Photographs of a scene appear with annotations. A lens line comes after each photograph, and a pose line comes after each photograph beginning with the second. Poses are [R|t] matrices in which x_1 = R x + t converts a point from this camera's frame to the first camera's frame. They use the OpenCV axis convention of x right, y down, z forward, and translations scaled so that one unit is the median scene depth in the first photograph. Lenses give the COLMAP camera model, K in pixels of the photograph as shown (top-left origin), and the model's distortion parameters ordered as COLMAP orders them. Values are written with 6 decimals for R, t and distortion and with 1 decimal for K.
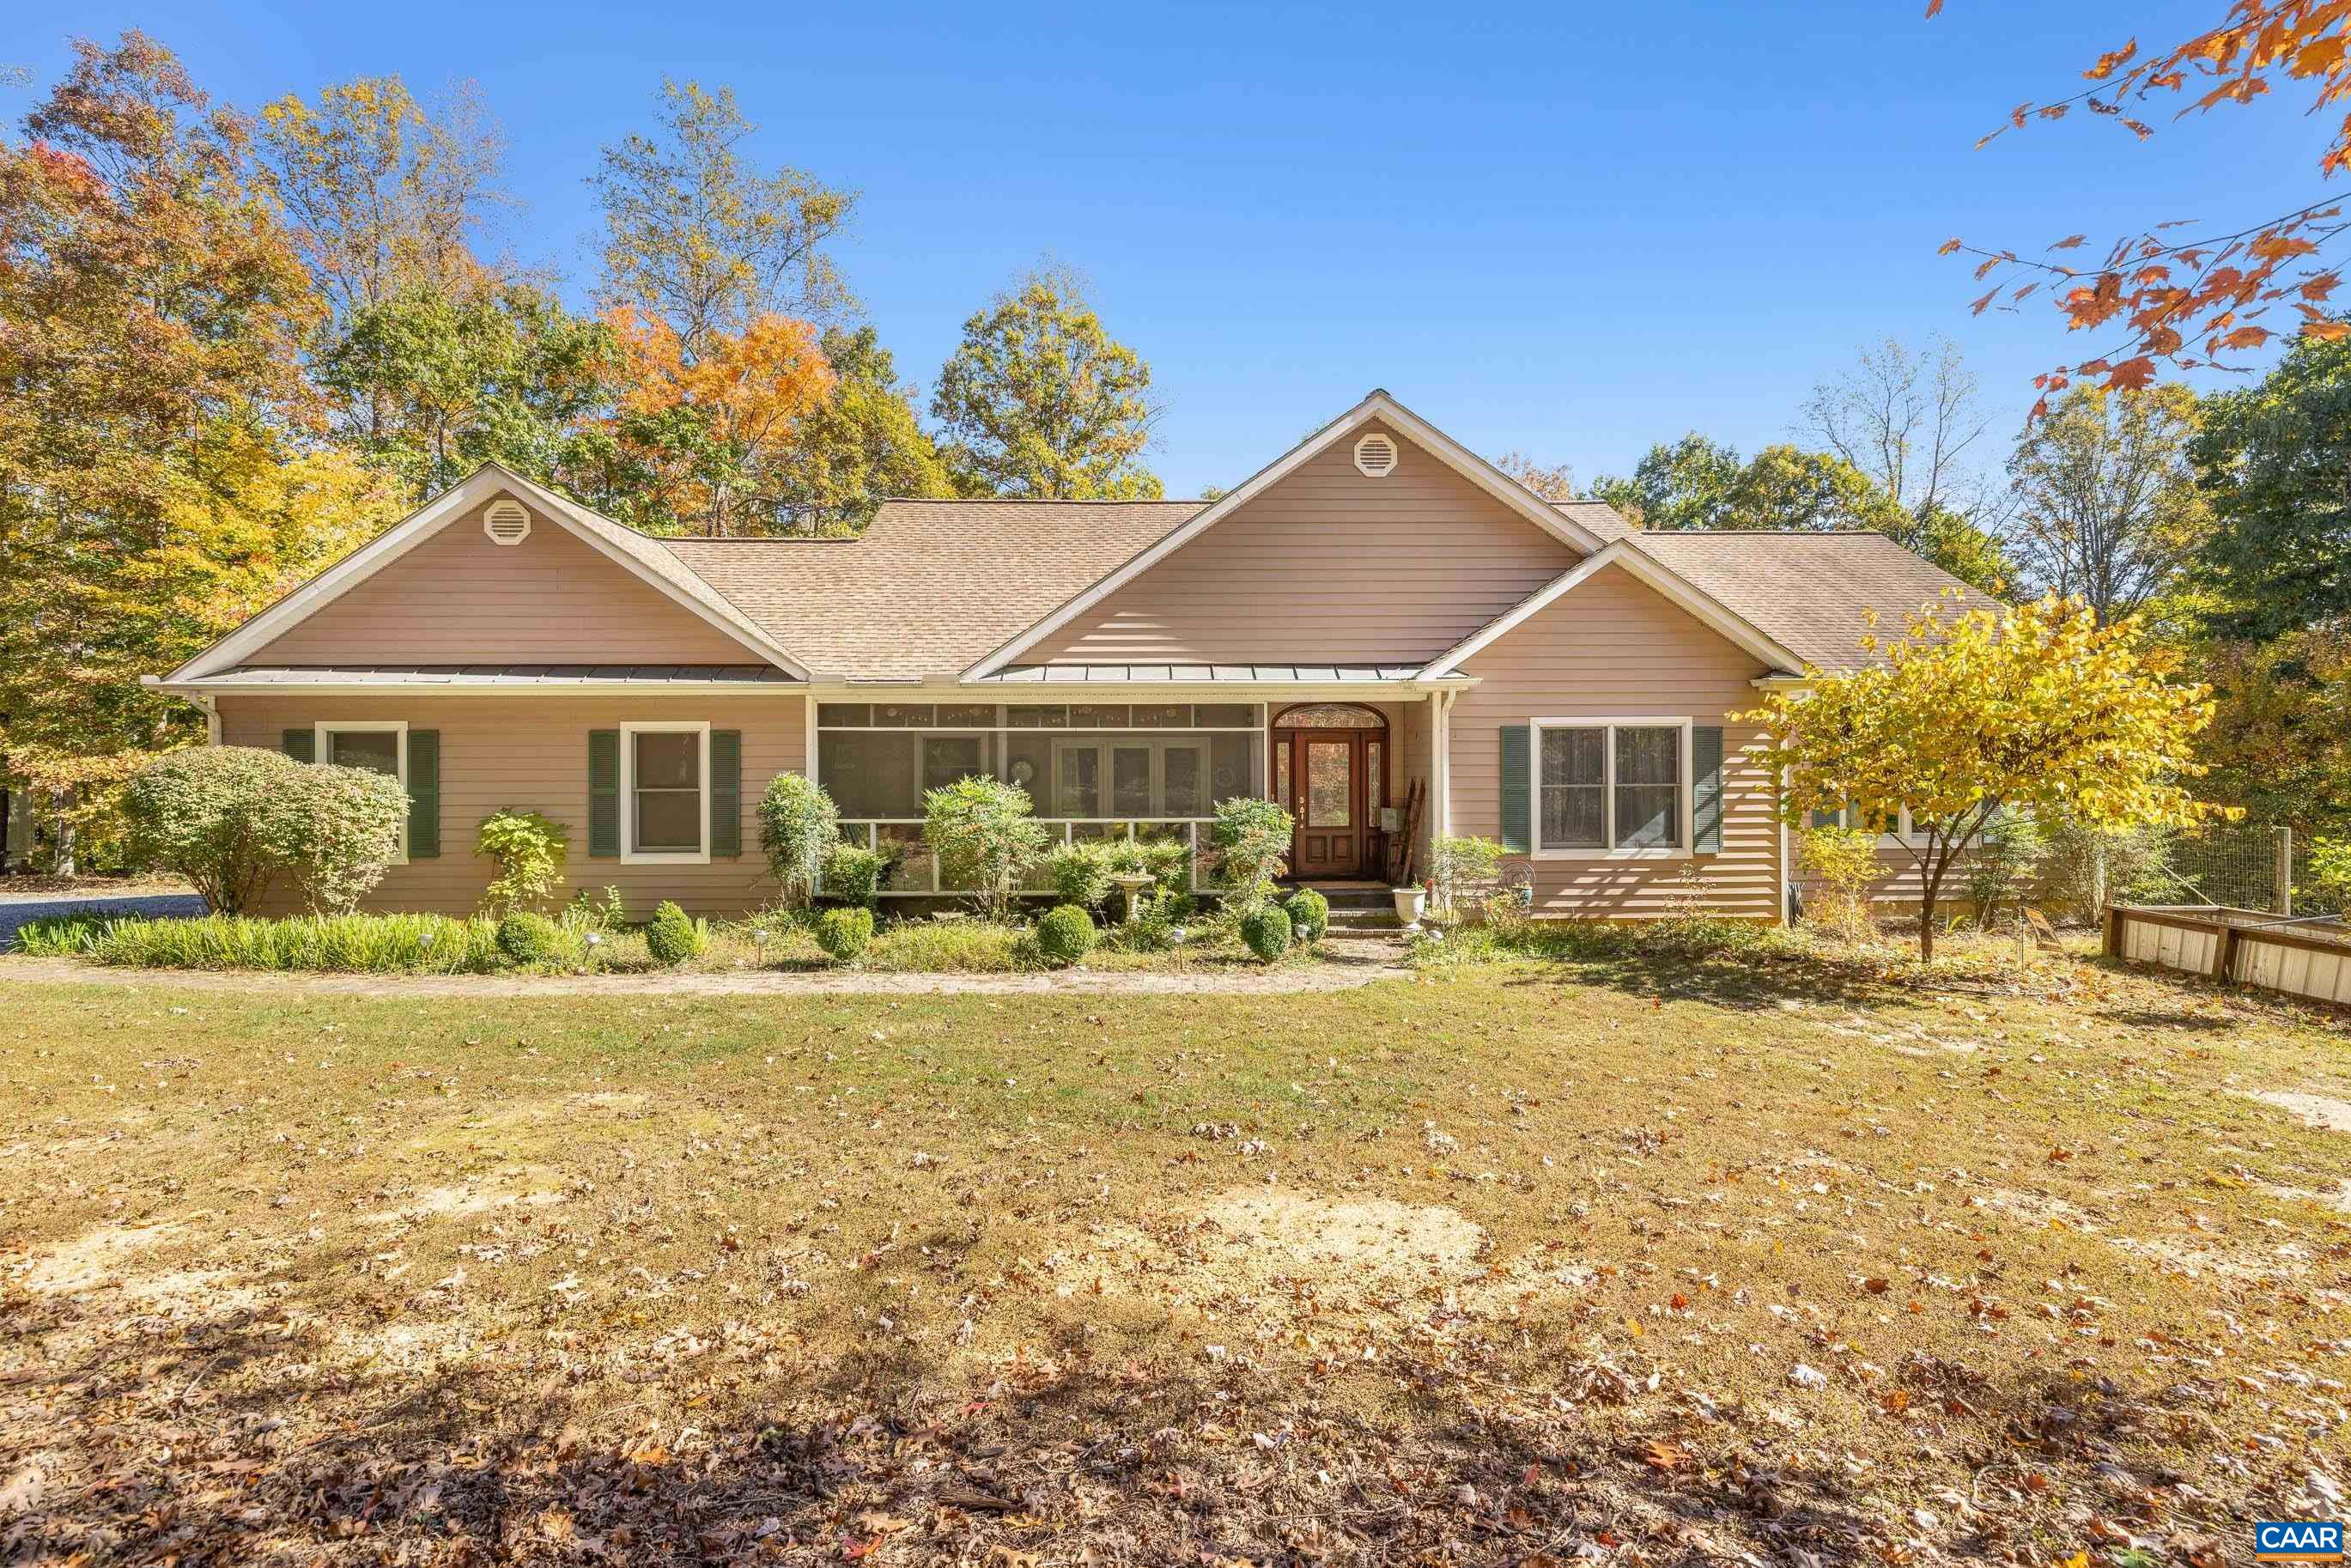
lens RADIAL K [[987.0, 0, 1176.1], [0, 987.0, 785.3], [0, 0, 1]] dist [-0.000835, -0.000028]
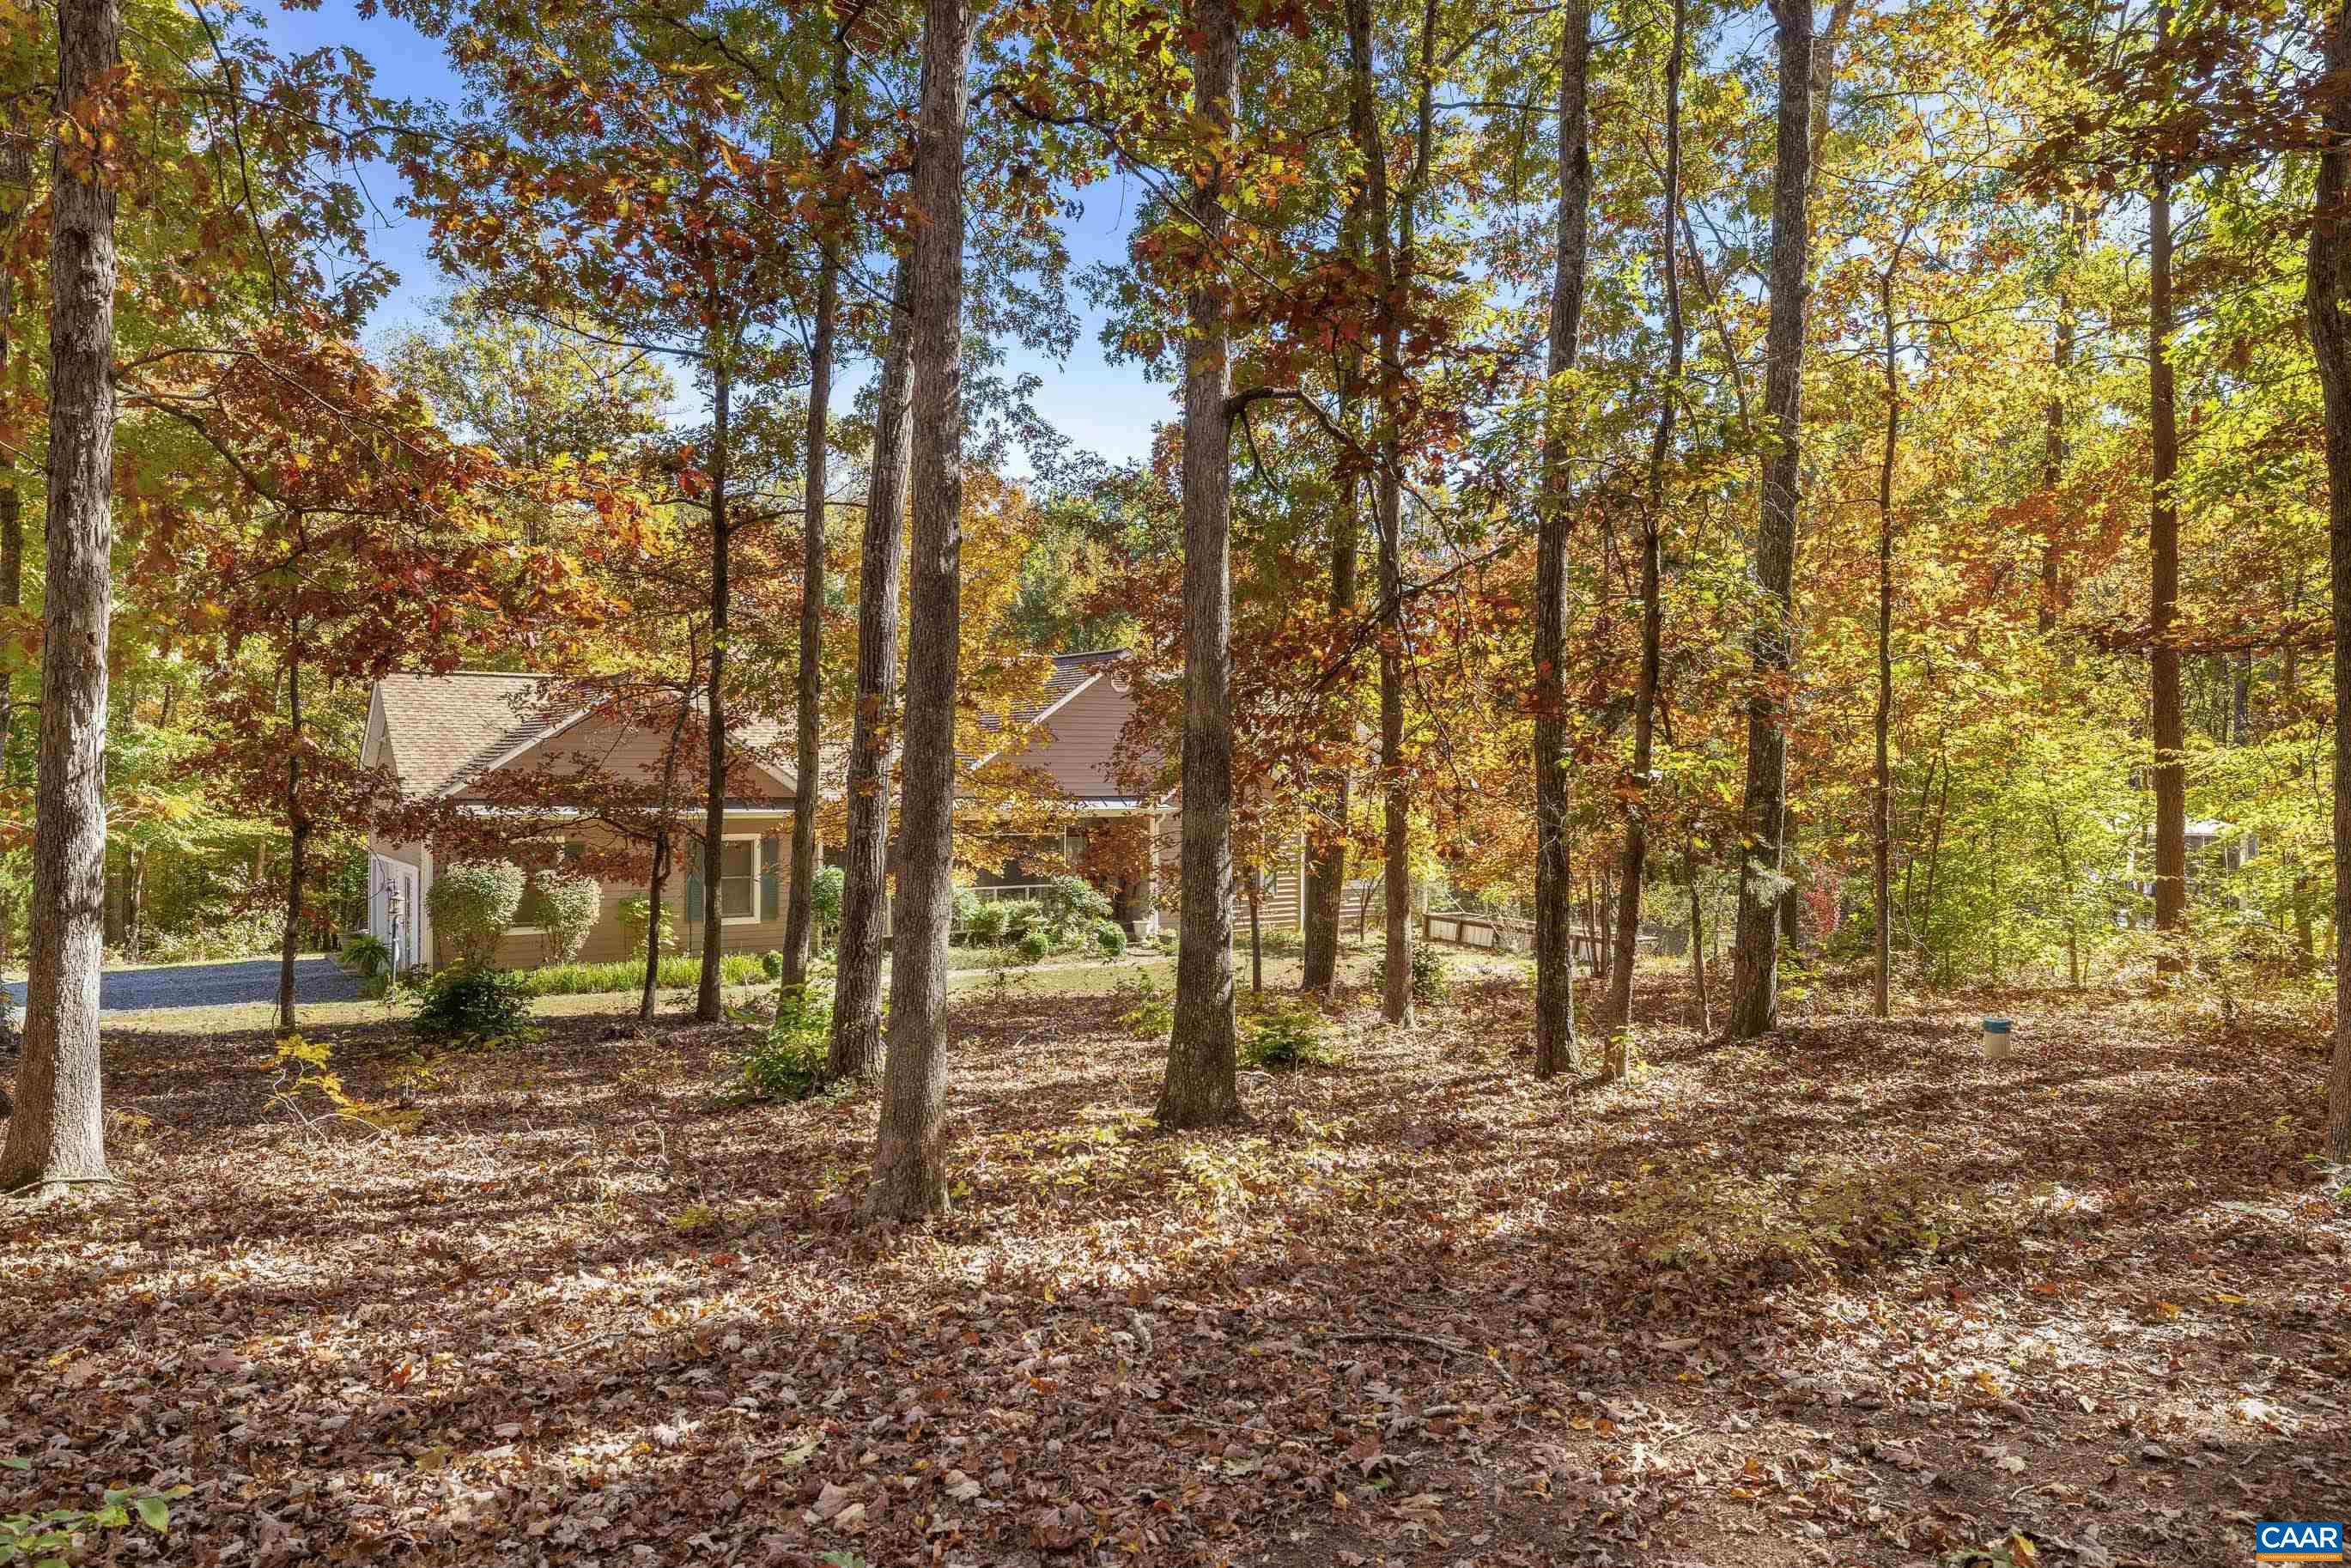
lens RADIAL K [[1556.0, 0, 1175.1], [0, 1556.0, 782.6], [0, 0, 1]] dist [0.001247, 0.000061]
pose [[0.836927, 0.006852, 0.547272, -1.303117], [-0.008250, 0.999966, 0.000097, -0.153939], [-0.547252, -0.004597, 0.836955, -1.460754]]
